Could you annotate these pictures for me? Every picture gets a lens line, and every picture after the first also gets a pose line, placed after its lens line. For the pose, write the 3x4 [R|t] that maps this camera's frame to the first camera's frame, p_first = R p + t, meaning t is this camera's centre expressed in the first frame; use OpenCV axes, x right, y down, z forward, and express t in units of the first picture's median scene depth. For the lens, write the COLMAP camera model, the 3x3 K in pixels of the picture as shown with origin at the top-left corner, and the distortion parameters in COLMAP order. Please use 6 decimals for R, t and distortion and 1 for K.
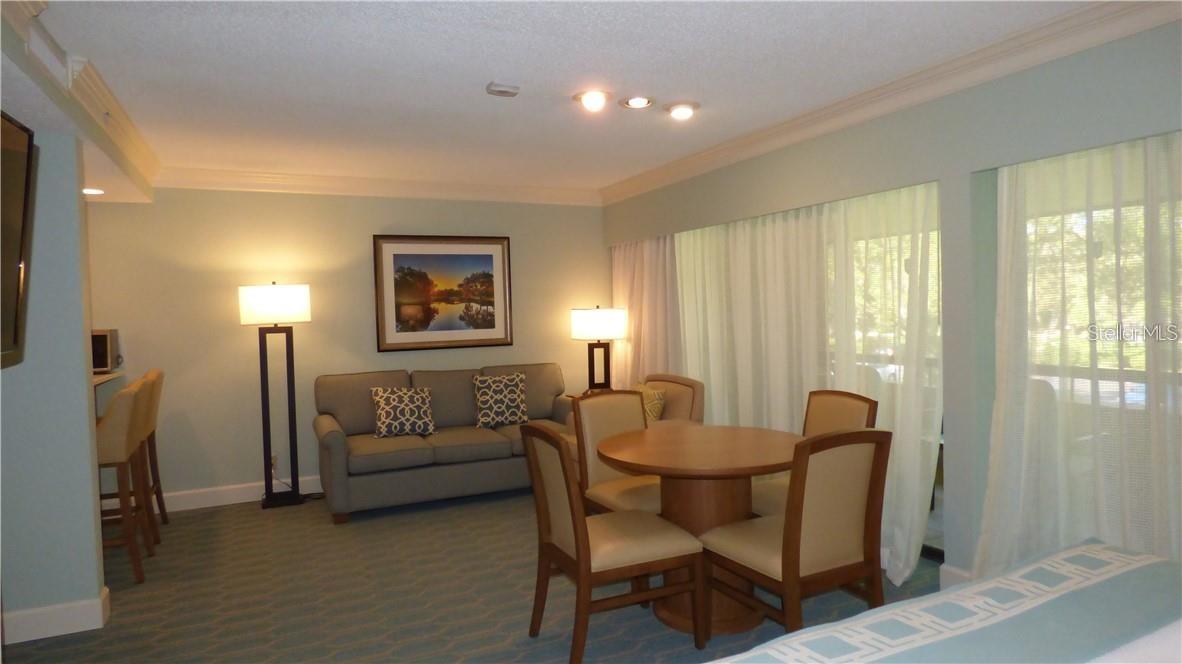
lens RADIAL K [[709.4, 0, 594.7], [0, 709.4, 335.4], [0, 0, 1]] dist [-0.028824, 0.009575]
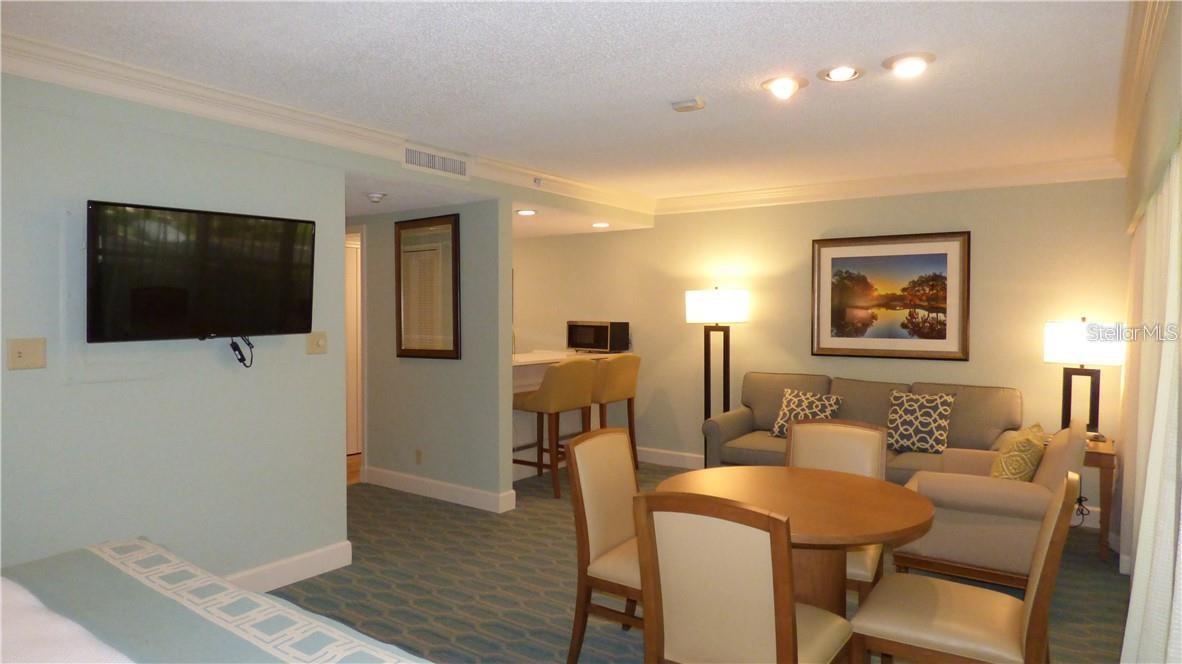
lens RADIAL K [[709.4, 0, 593.2], [0, 709.4, 328.3], [0, 0, 1]] dist [-0.028824, 0.009575]
pose [[0.477751, 0.046748, -0.877250, 0.426487], [-0.053357, 0.998284, 0.024140, -0.022694], [0.876873, 0.035274, 0.479426, 0.235857]]
